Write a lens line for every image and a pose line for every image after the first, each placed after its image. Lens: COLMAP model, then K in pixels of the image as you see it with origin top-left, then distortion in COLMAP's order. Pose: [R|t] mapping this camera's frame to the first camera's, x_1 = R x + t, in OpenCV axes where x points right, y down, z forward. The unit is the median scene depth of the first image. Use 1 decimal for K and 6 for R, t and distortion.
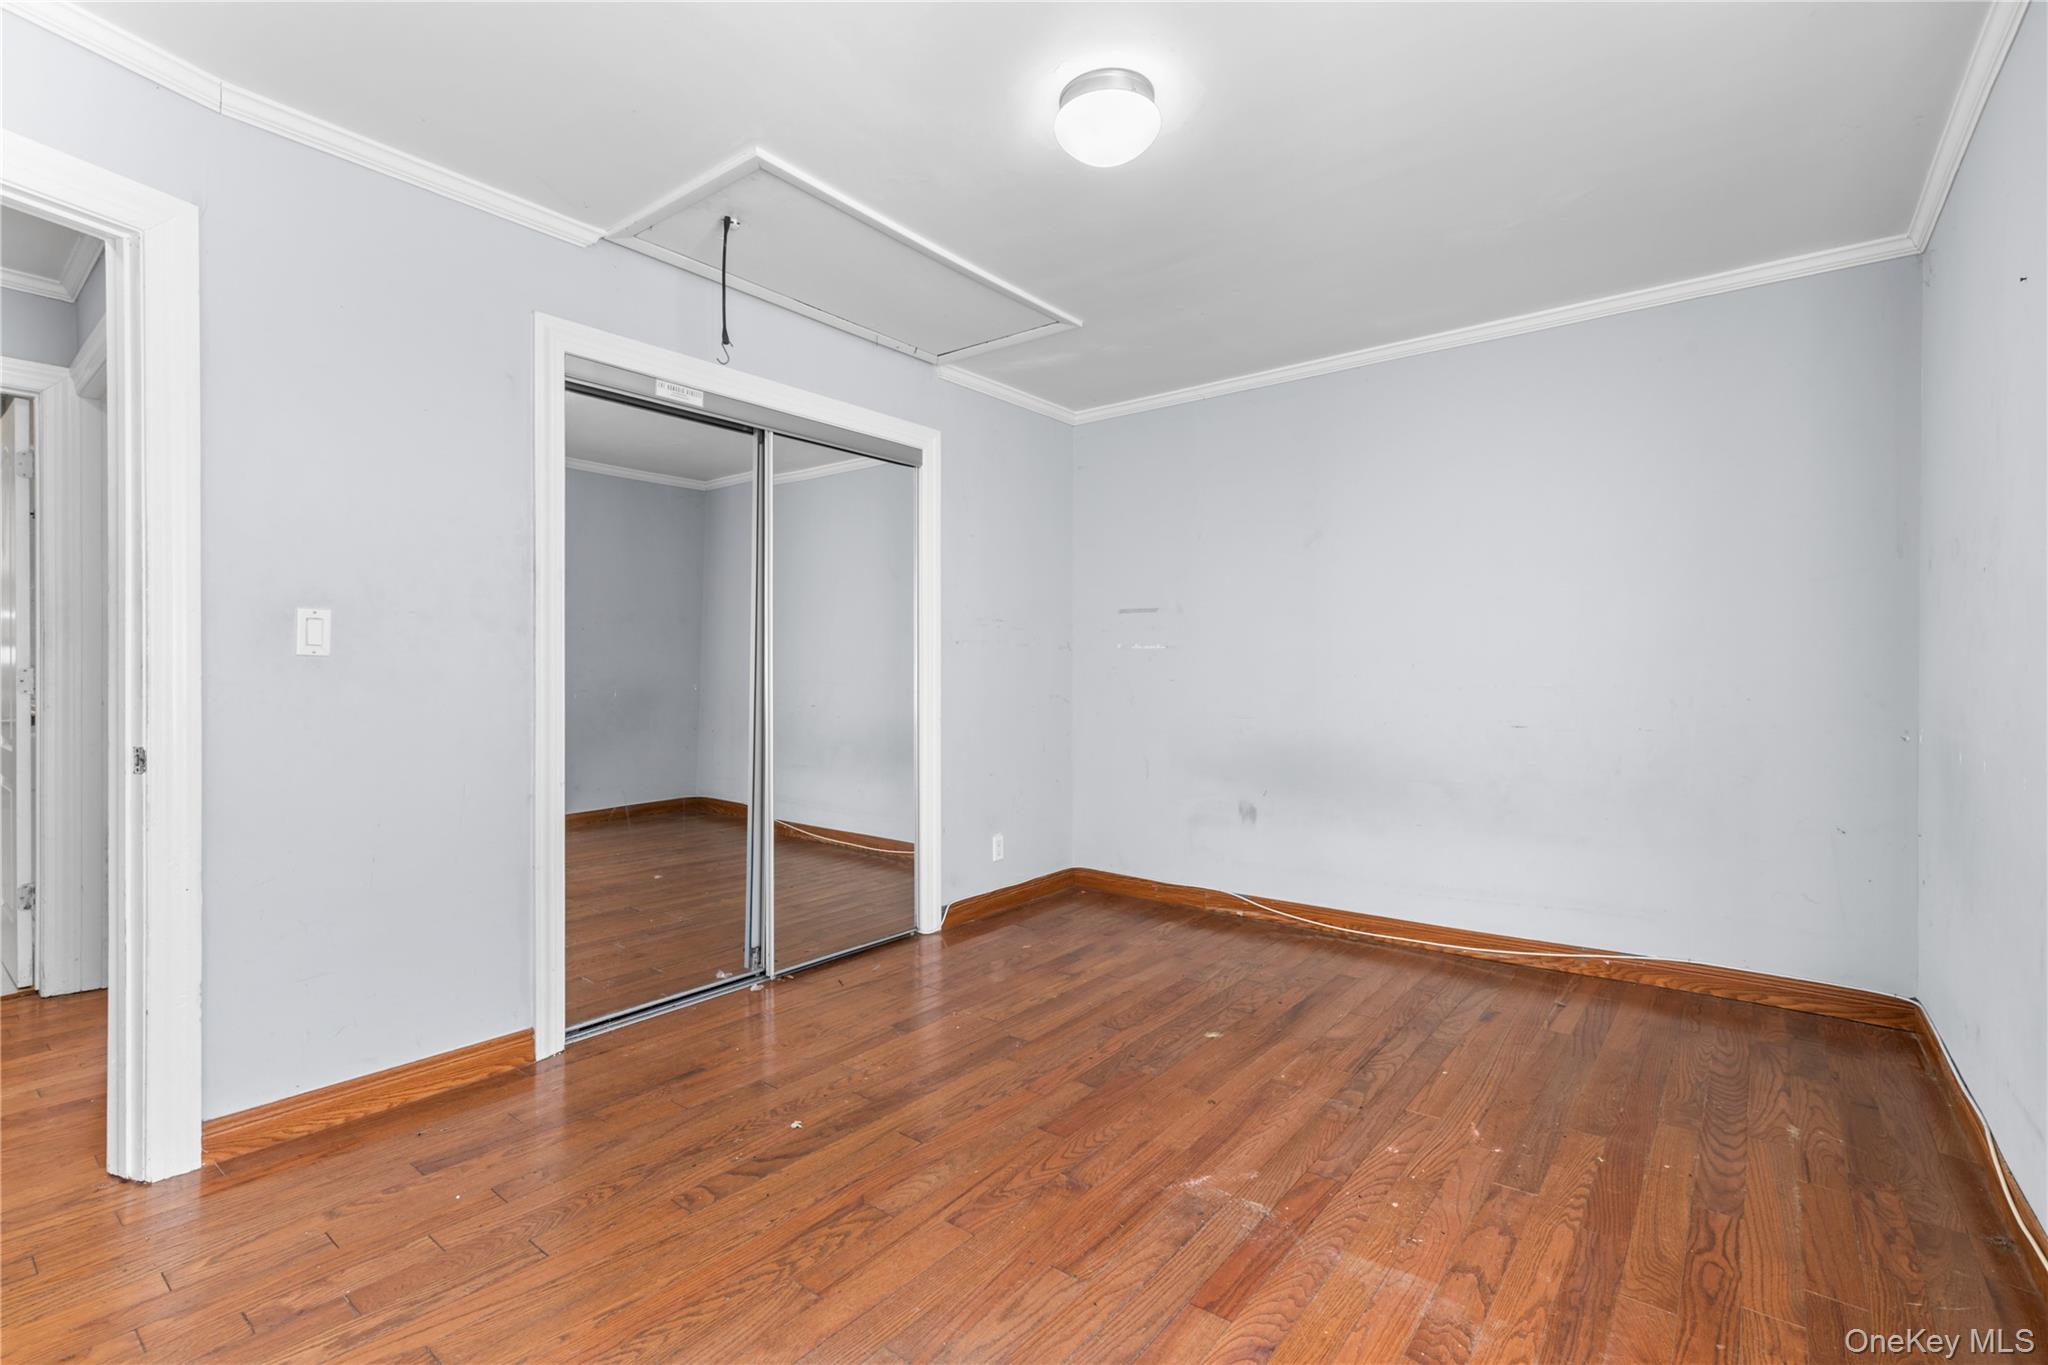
lens RADIAL K [[922.0, 0, 1004.8], [0, 922.0, 677.4], [0, 0, 1]] dist [0.005515, -0.000117]
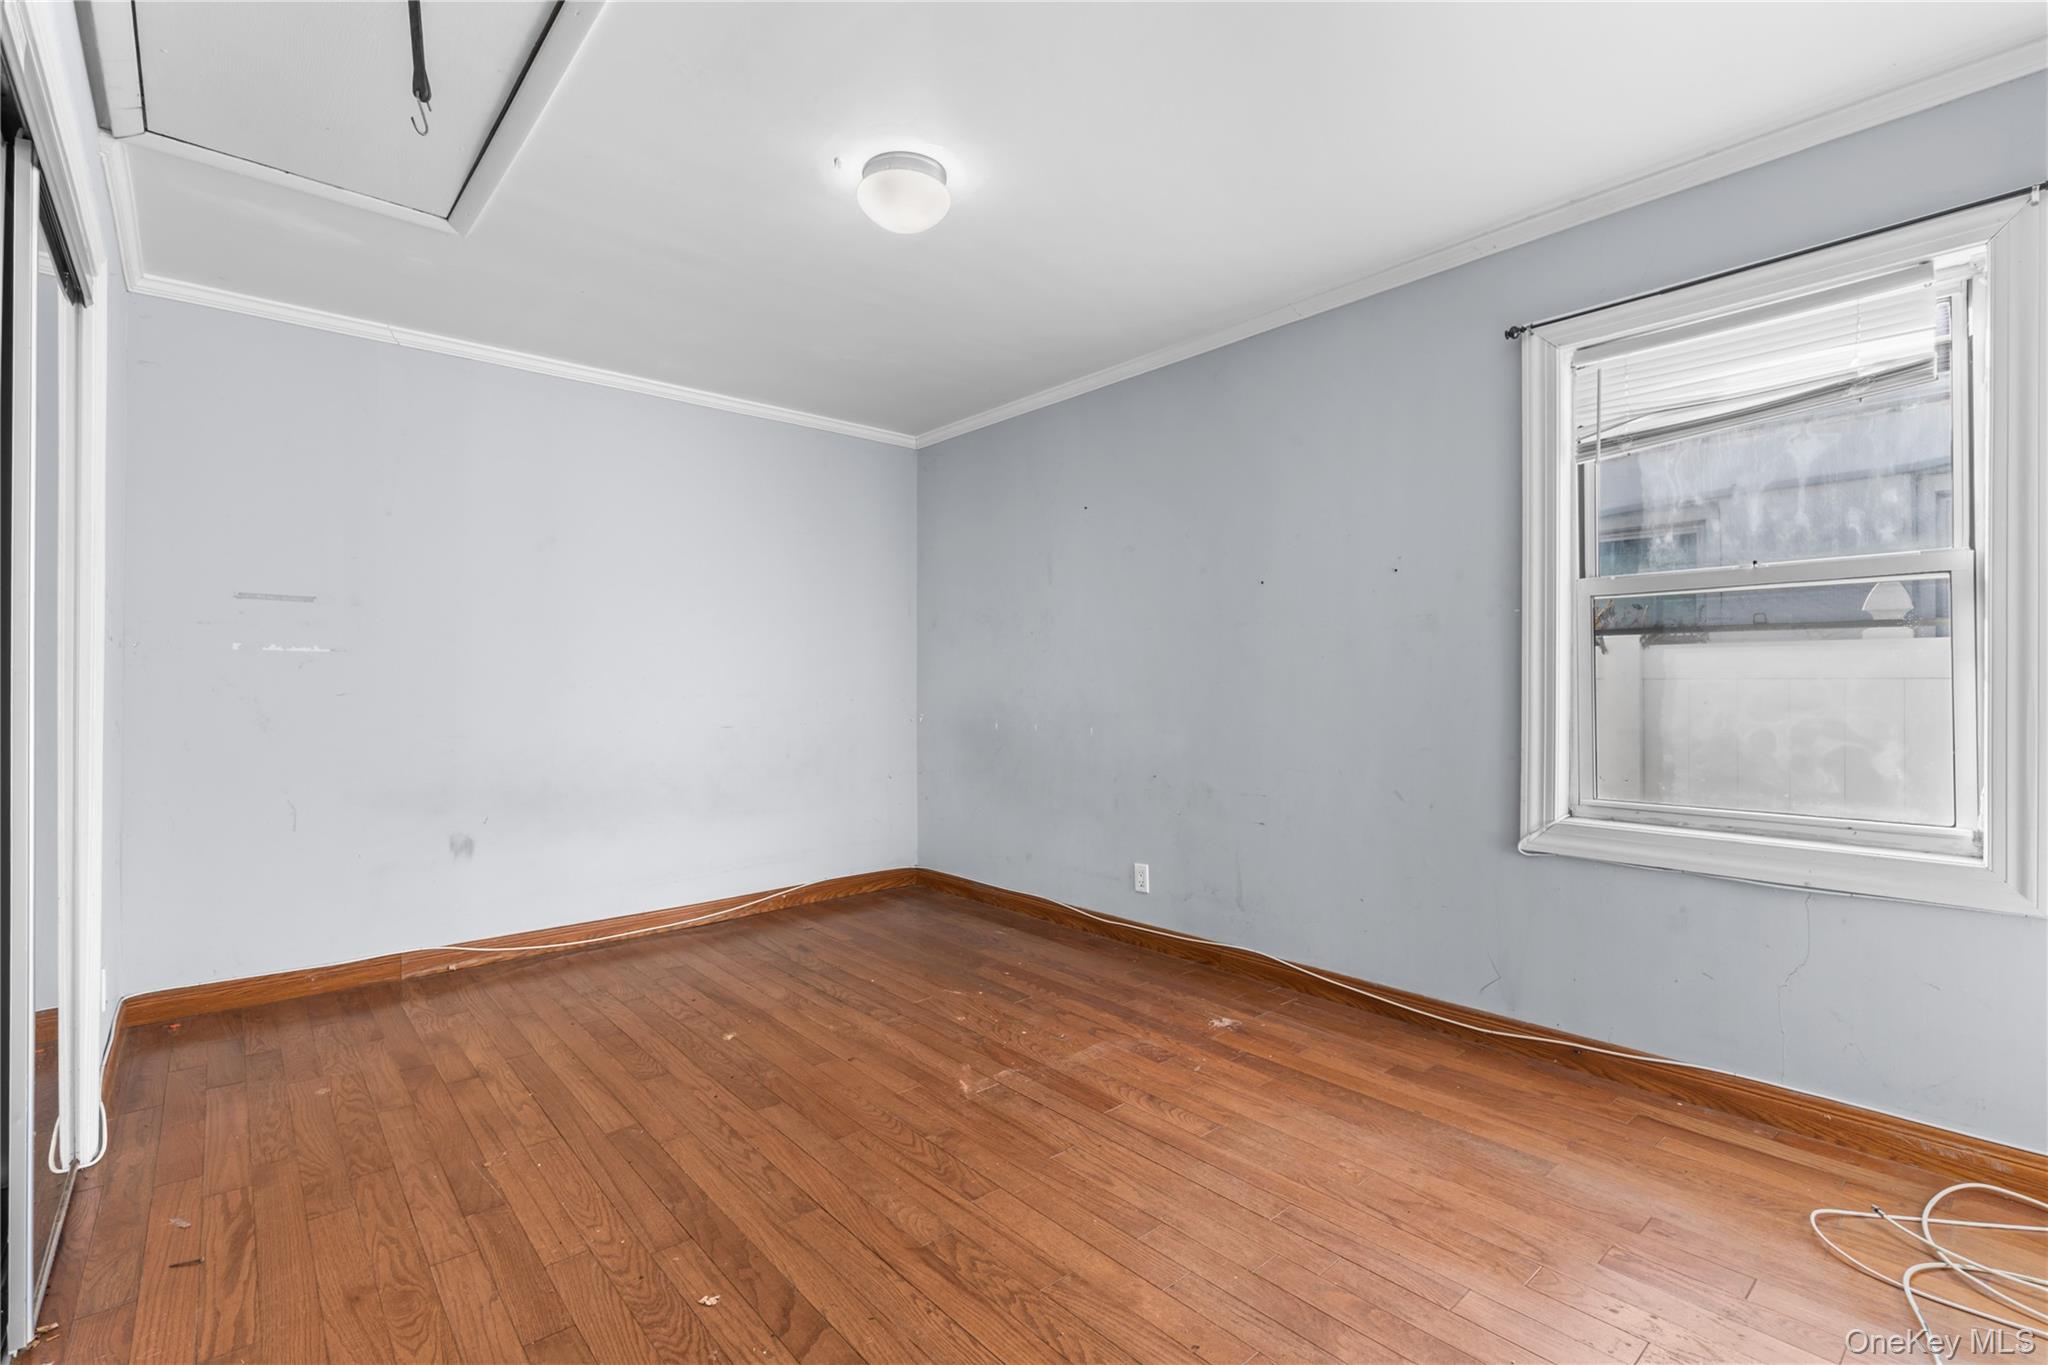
lens RADIAL K [[922.0, 0, 1004.8], [0, 922.0, 677.4], [0, 0, 1]] dist [0.005515, -0.000117]
pose [[0.180129, 0.004547, 0.983632, -0.780015], [0.008265, 0.999947, -0.006136, -0.002935], [-0.983608, 0.009235, 0.180082, 0.544909]]
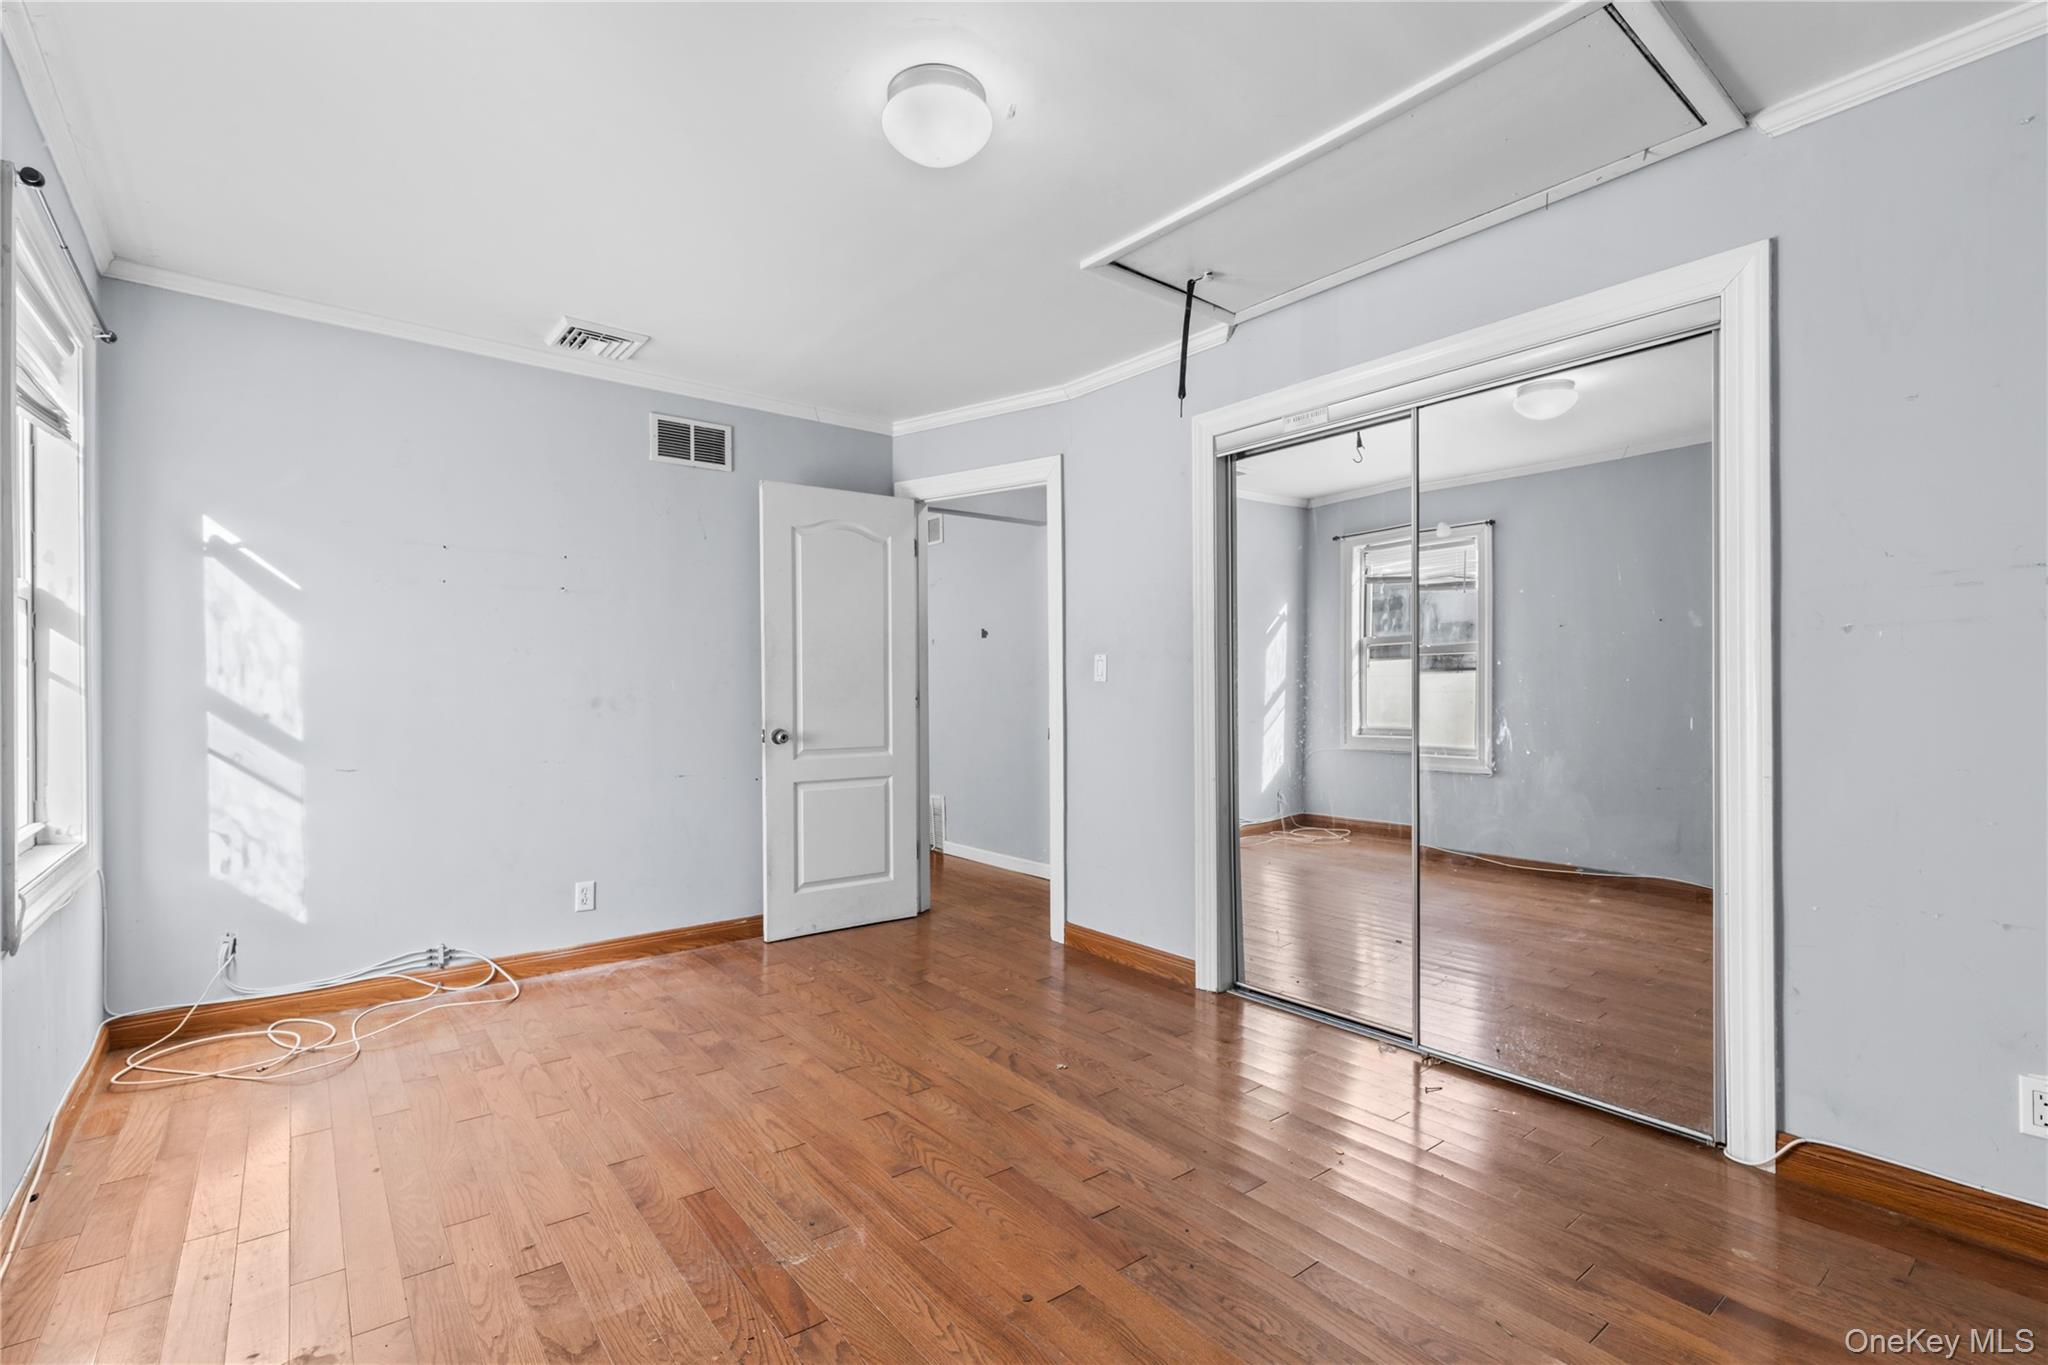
lens RADIAL K [[919.1, 0, 1002.8], [0, 919.1, 690.8], [0, 0, 1]] dist [0.007623, -0.000657]
pose [[-0.227442, 0.000661, -0.973791, 0.827775], [-0.001784, 0.999998, 0.001095, -0.006616], [0.973790, 0.001986, -0.227440, 1.030318]]
